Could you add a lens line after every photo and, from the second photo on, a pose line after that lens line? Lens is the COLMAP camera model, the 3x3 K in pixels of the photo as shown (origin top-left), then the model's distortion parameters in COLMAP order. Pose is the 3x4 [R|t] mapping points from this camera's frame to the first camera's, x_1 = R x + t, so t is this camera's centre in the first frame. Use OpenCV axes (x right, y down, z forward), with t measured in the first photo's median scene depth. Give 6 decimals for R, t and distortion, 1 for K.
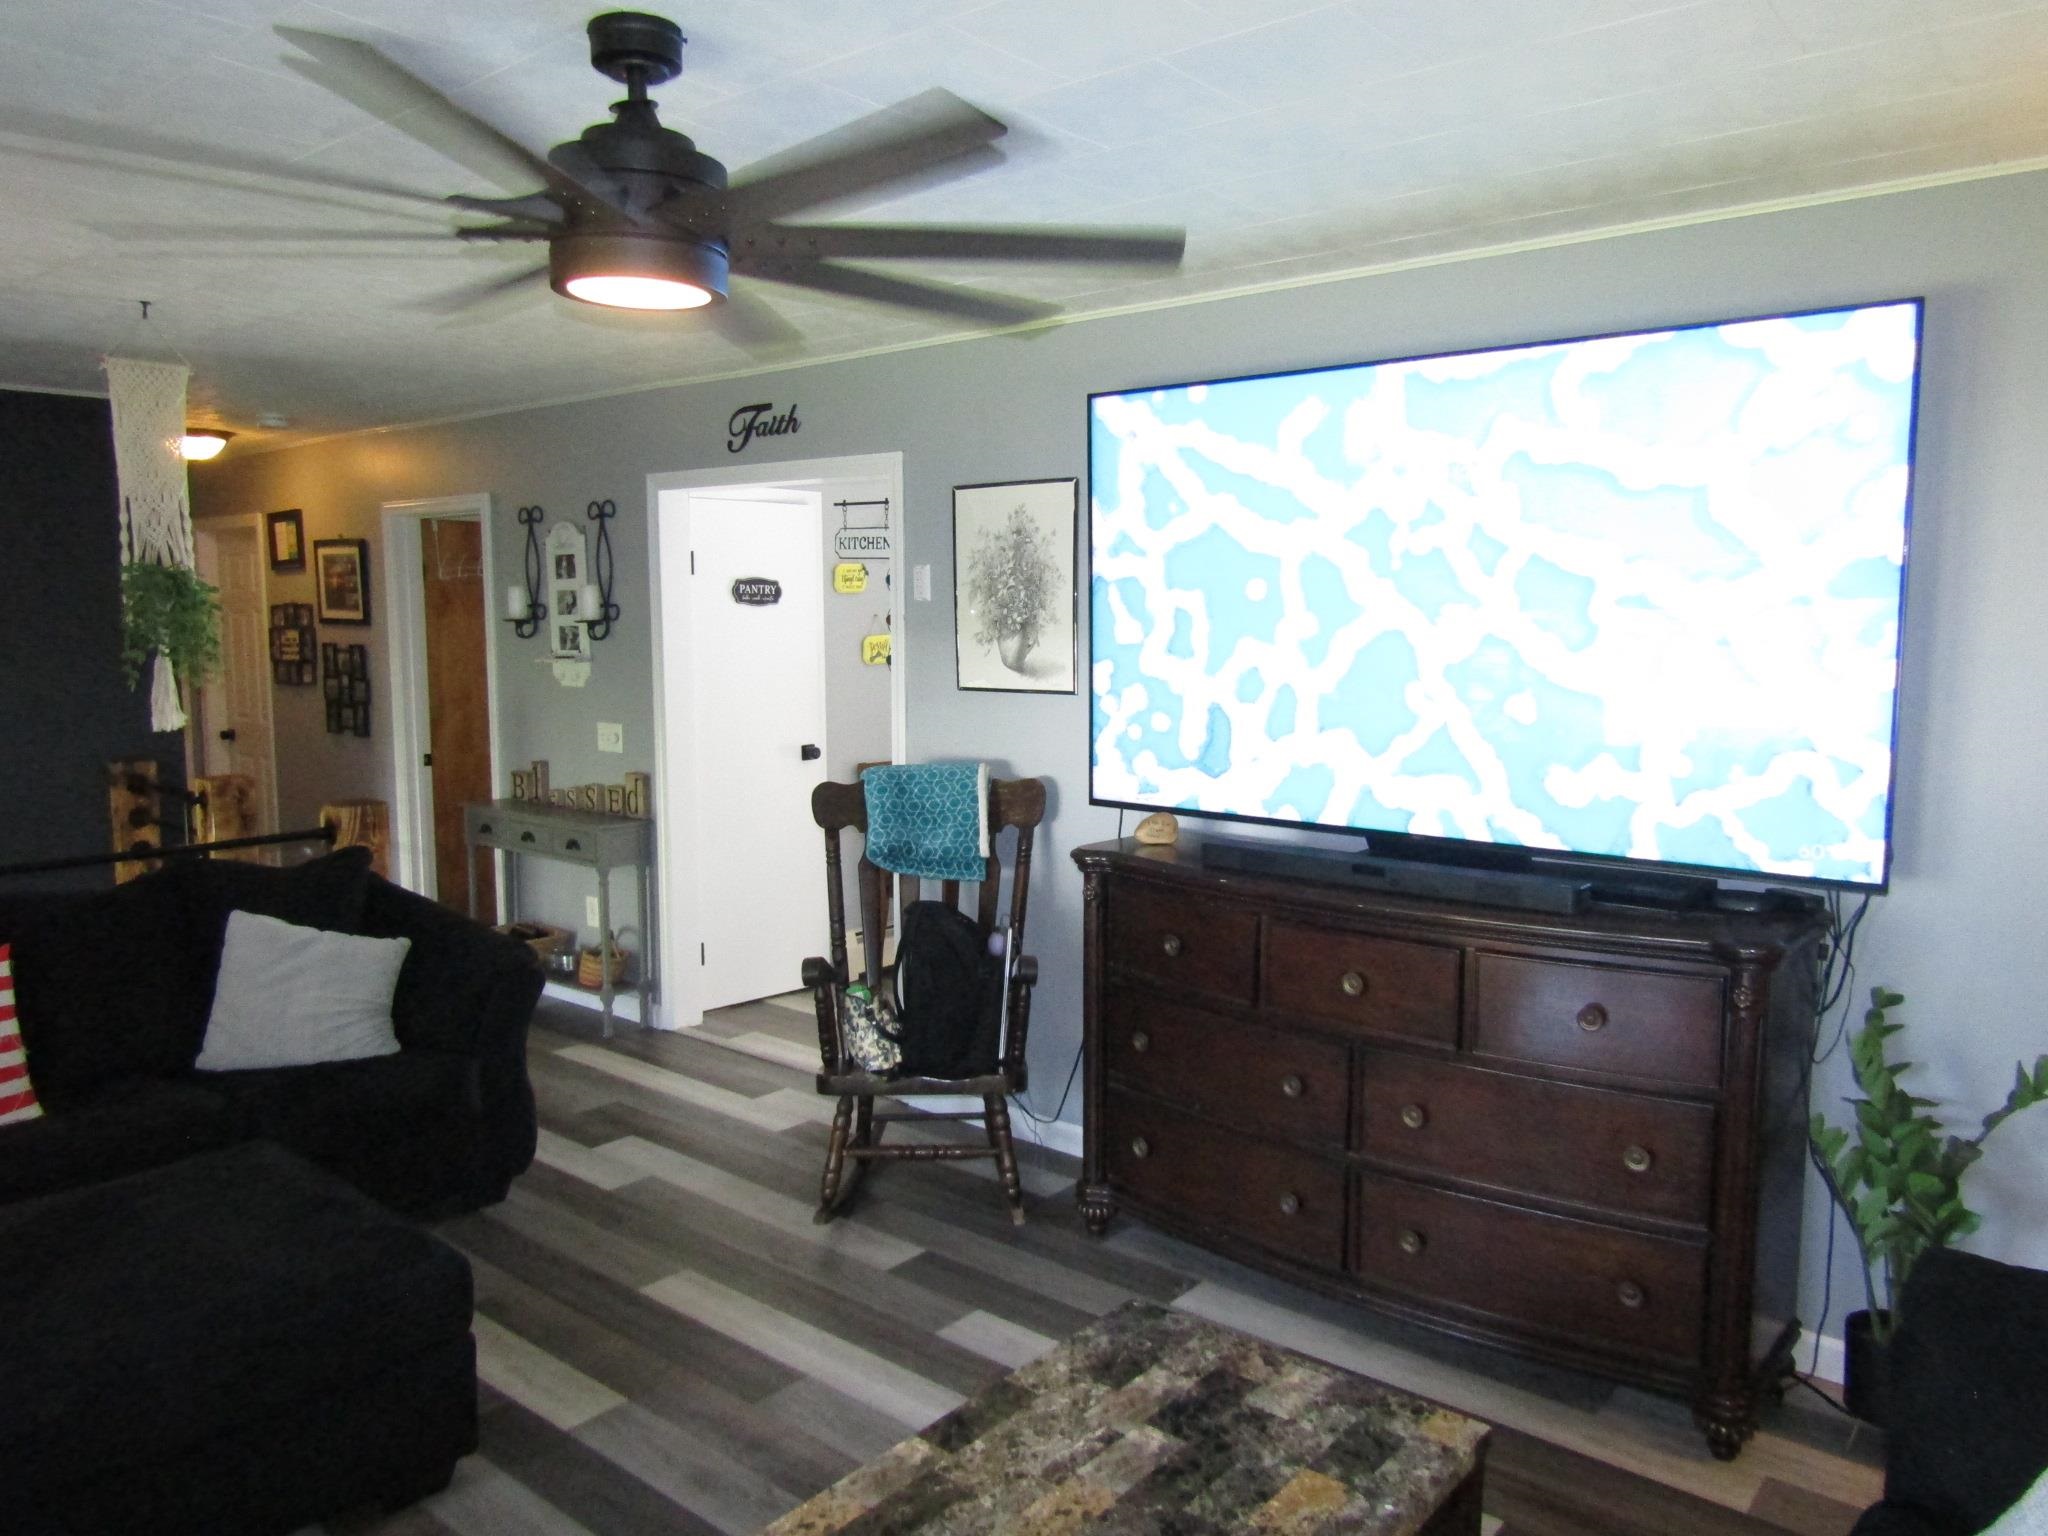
lens RADIAL K [[1441.0, 0, 1029.5], [0, 1441.0, 776.4], [0, 0, 1]] dist [-0.015033, 0.000937]
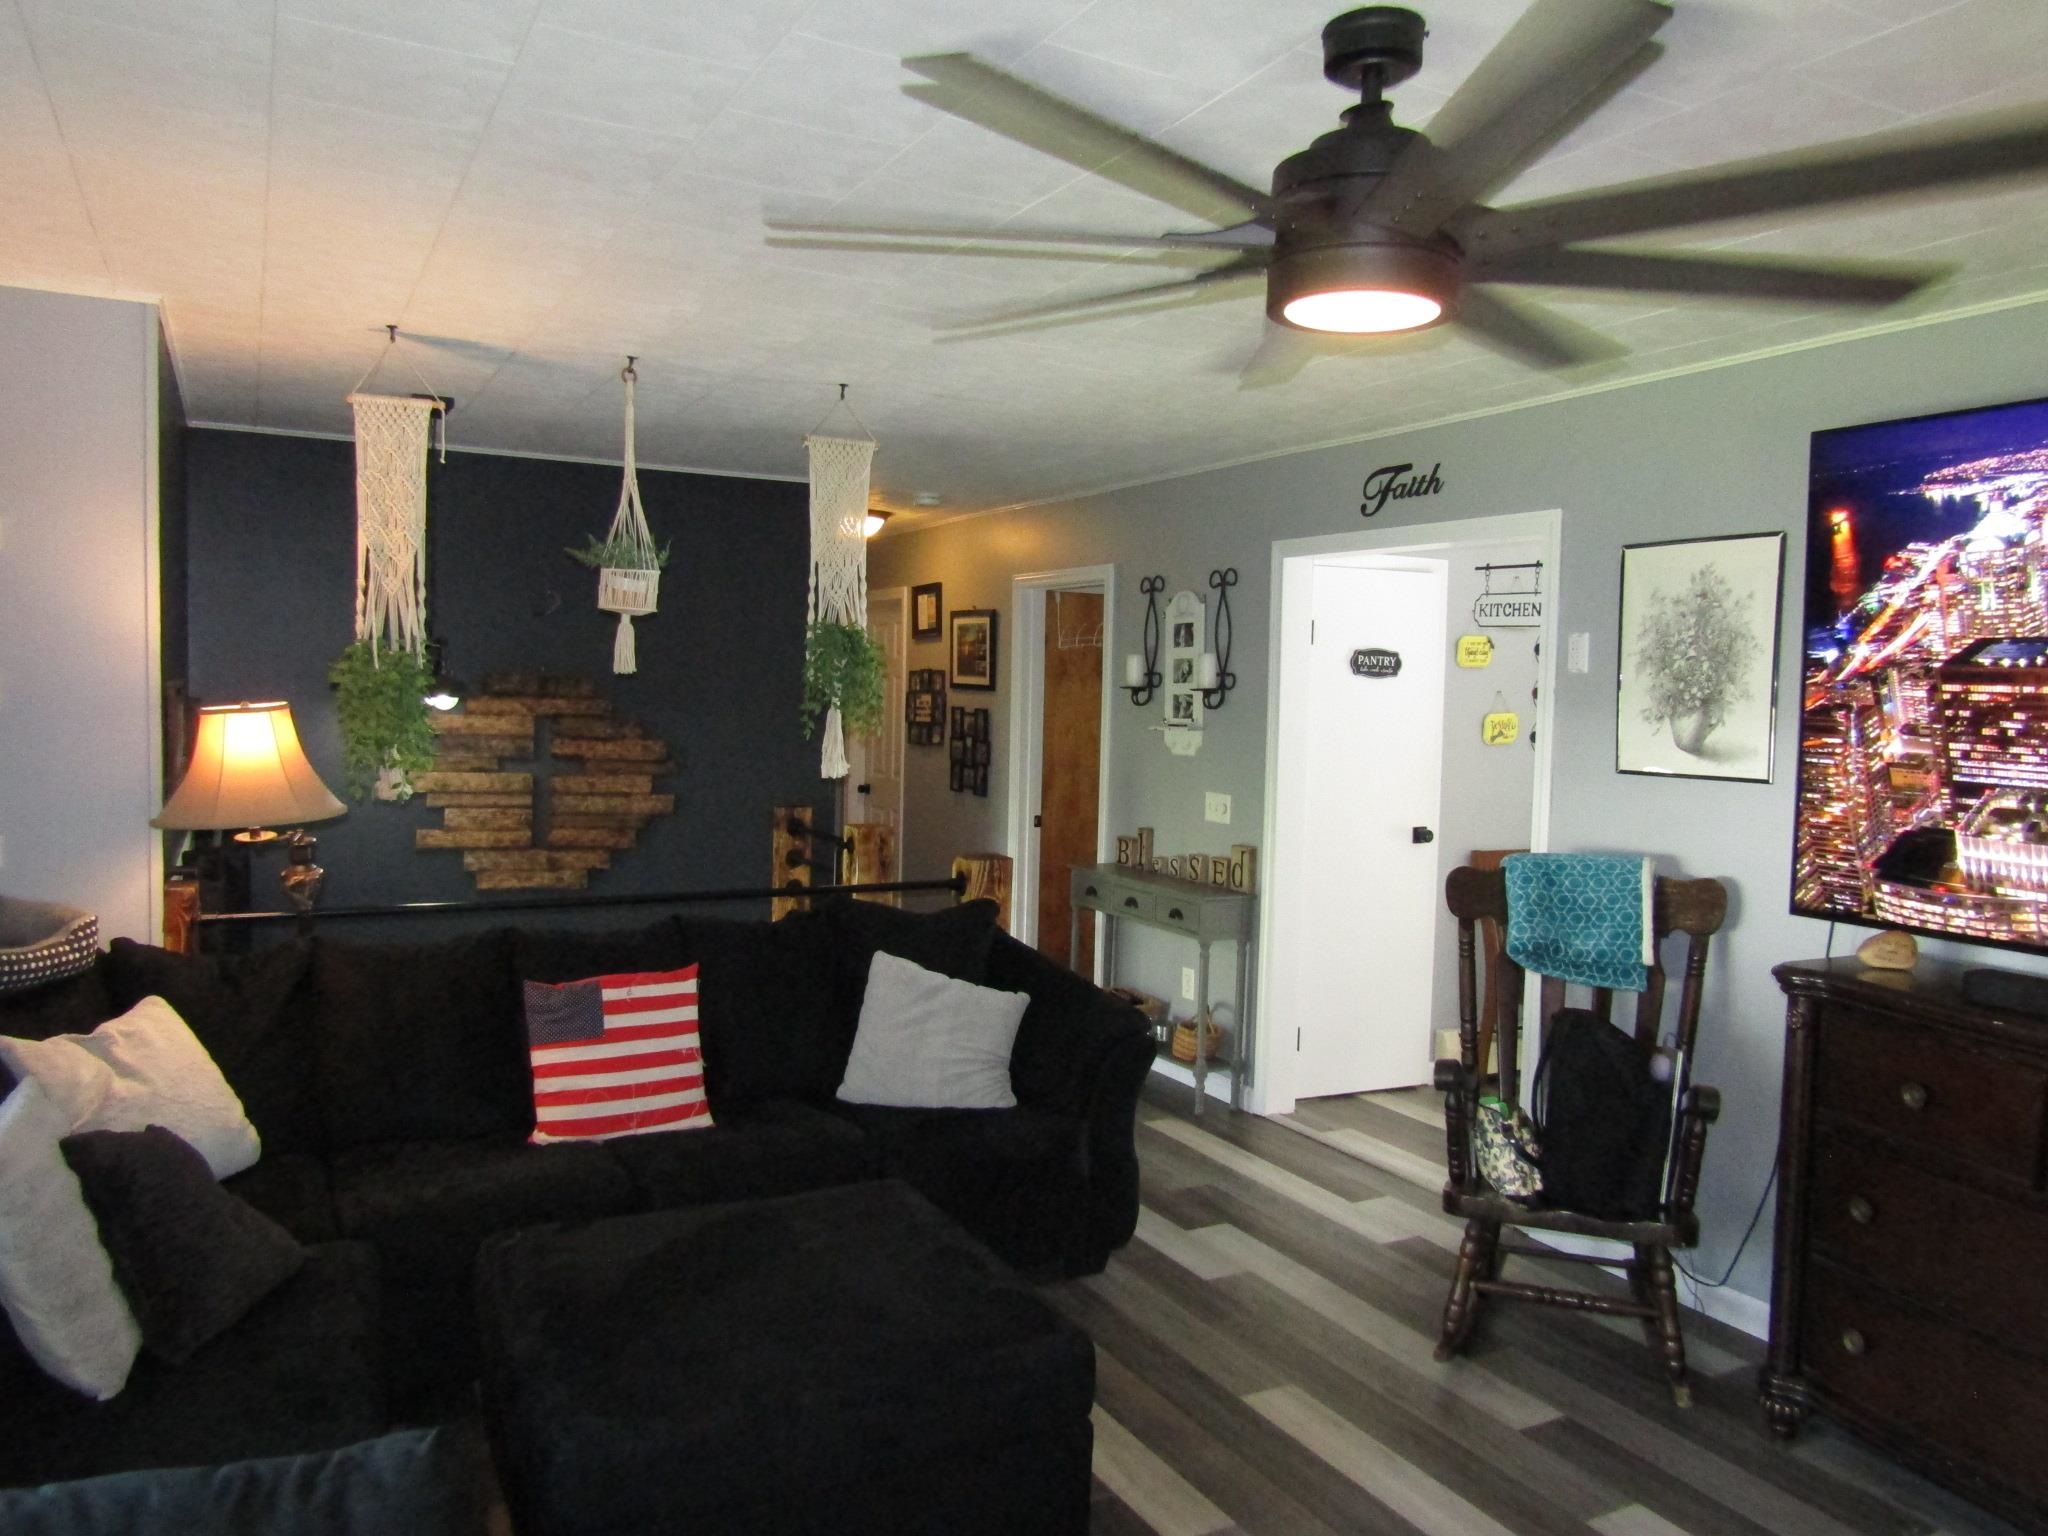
lens RADIAL K [[1441.0, 0, 1027.4], [0, 1441.0, 774.8], [0, 0, 1]] dist [-0.015033, 0.000937]
pose [[0.925845, 0.043265, -0.375419, -0.056578], [-0.065279, 0.996801, -0.046113, 0.005811], [0.372223, 0.067200, 0.925707, 0.049598]]
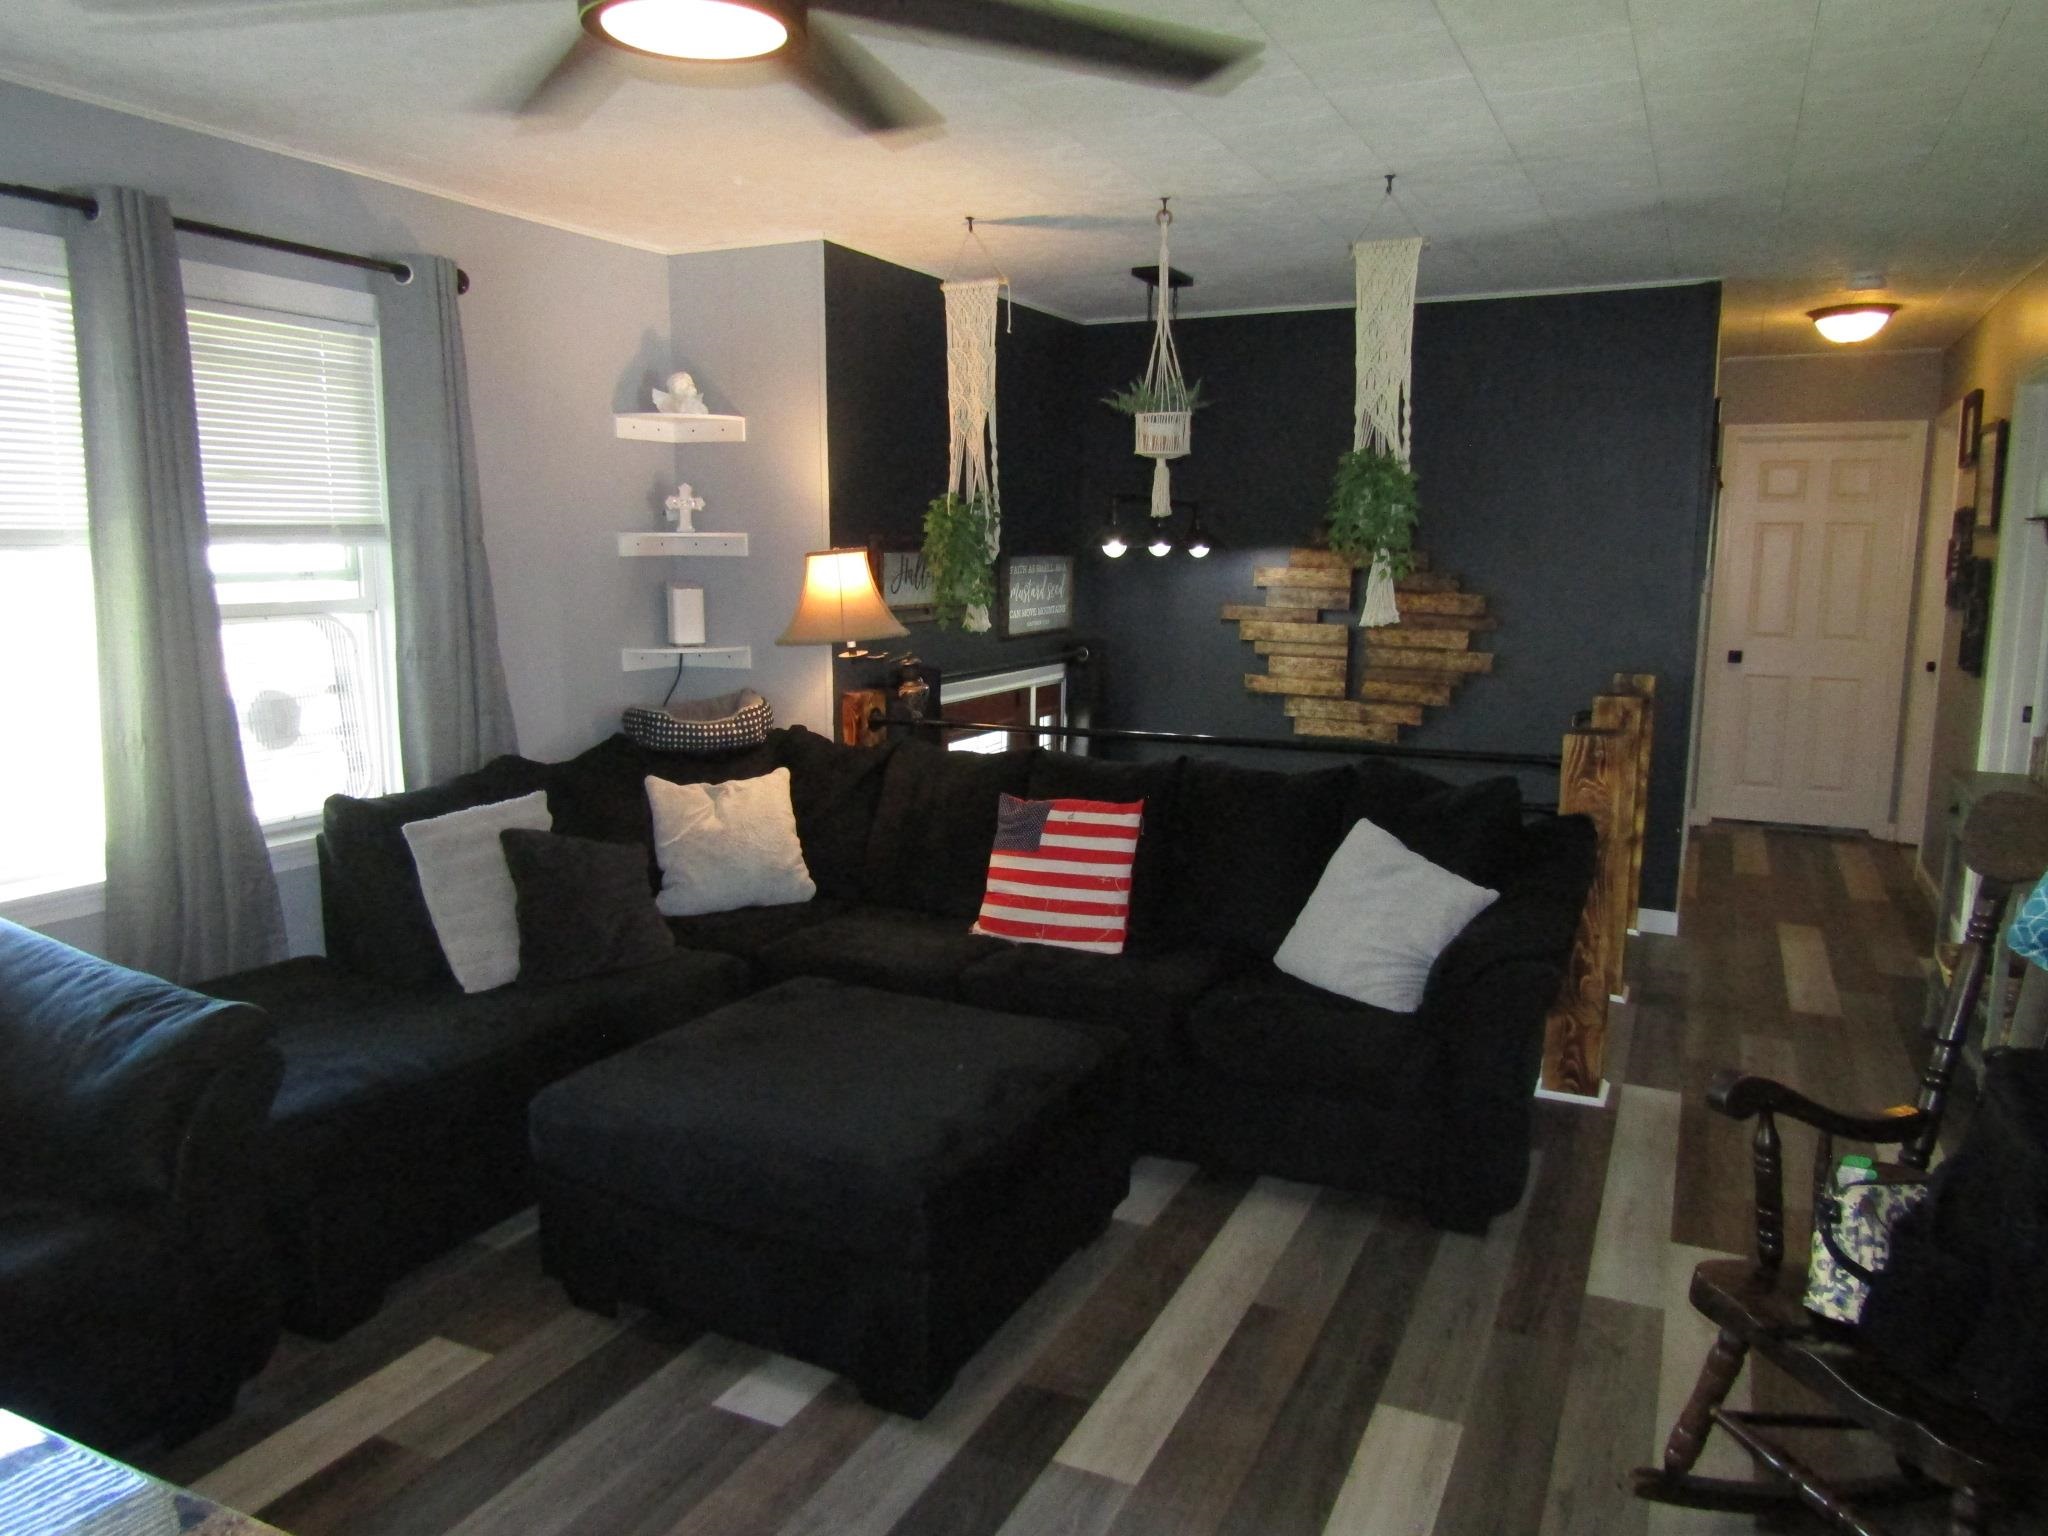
lens RADIAL K [[1441.0, 0, 1018.4], [0, 1441.0, 778.5], [0, 0, 1]] dist [-0.015033, 0.000937]
pose [[0.241782, 0.154874, -0.957891, 0.271720], [-0.110656, 0.985141, 0.131349, -0.029359], [0.964001, 0.074238, 0.255327, 0.486784]]
